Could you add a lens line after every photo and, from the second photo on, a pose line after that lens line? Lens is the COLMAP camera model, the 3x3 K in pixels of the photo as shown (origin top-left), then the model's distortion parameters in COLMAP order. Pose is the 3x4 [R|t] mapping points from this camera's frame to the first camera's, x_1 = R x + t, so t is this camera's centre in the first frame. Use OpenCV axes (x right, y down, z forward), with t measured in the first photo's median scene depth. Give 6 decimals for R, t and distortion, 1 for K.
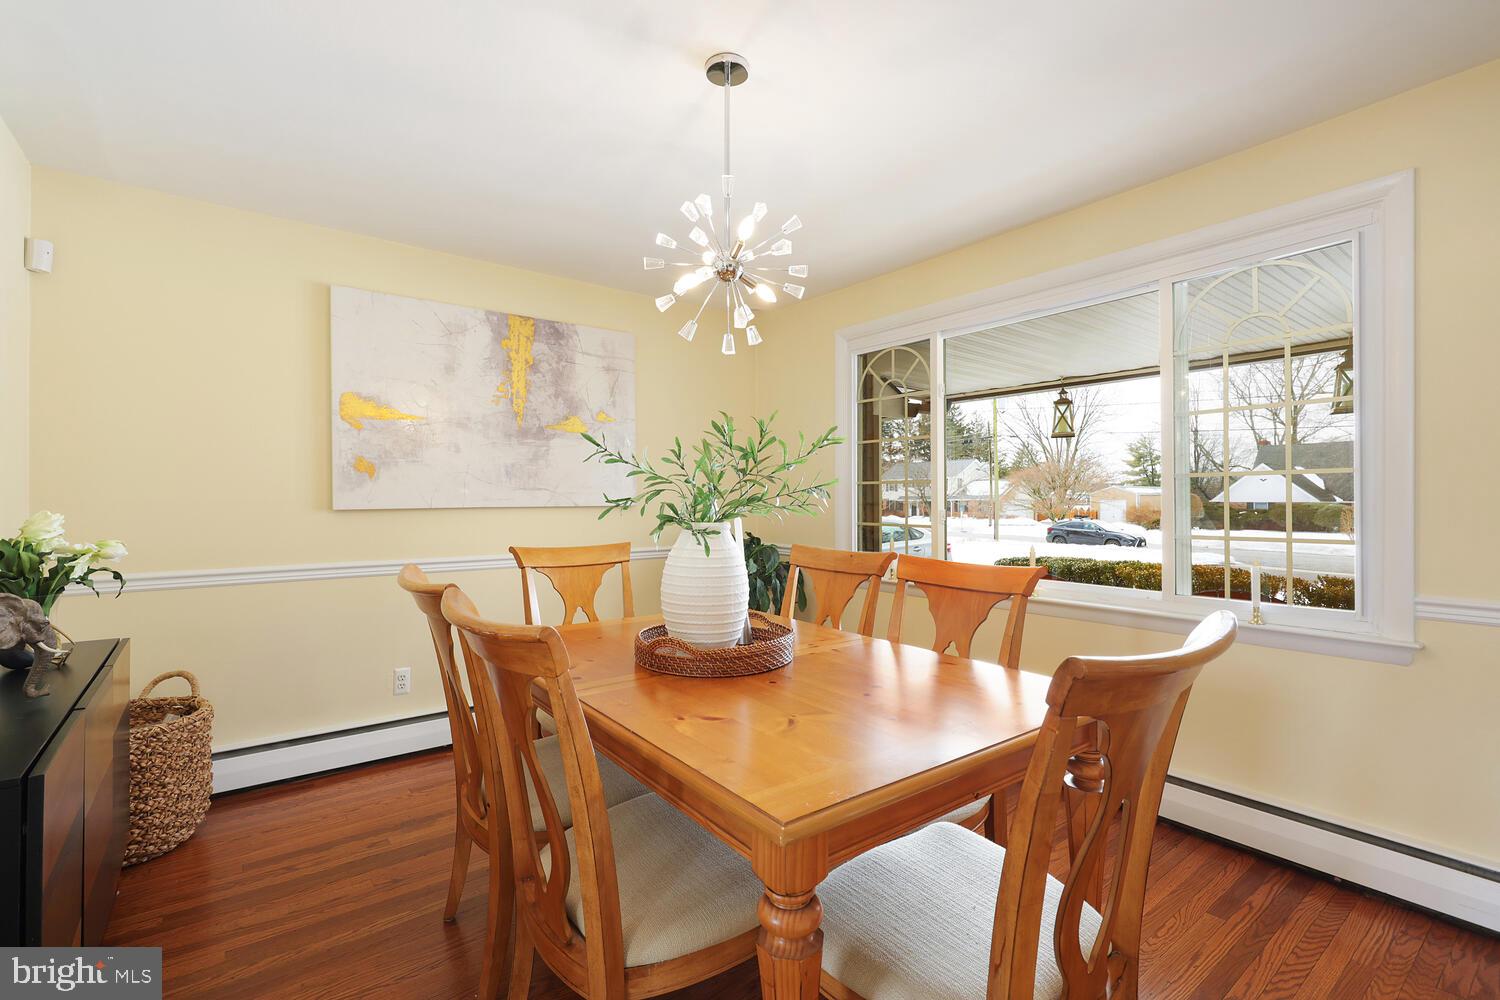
lens RADIAL K [[664.9, 0, 751.0], [0, 664.9, 498.8], [0, 0, 1]] dist [0.003625, 0.000356]
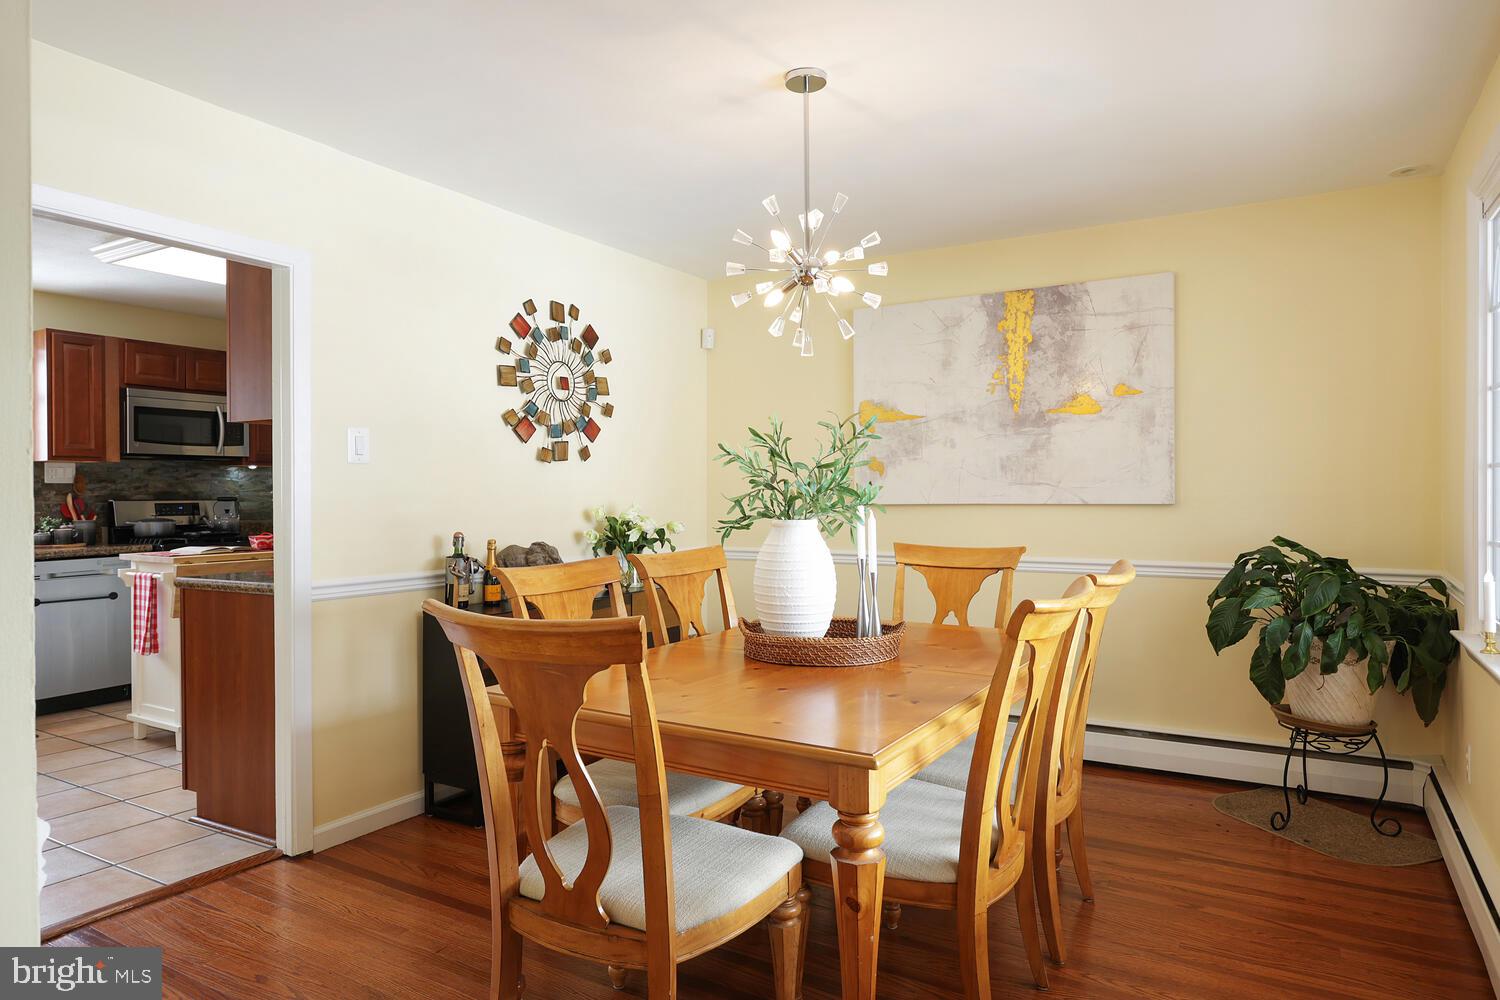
lens RADIAL K [[926.7, 0, 752.3], [0, 926.7, 500.6], [0, 0, 1]] dist [0.004285, 0.000415]
pose [[0.362967, 0.008646, -0.931762, 0.690204], [0.000897, 0.999953, 0.009628, -0.004793], [0.931802, -0.004331, 0.362942, 0.214968]]
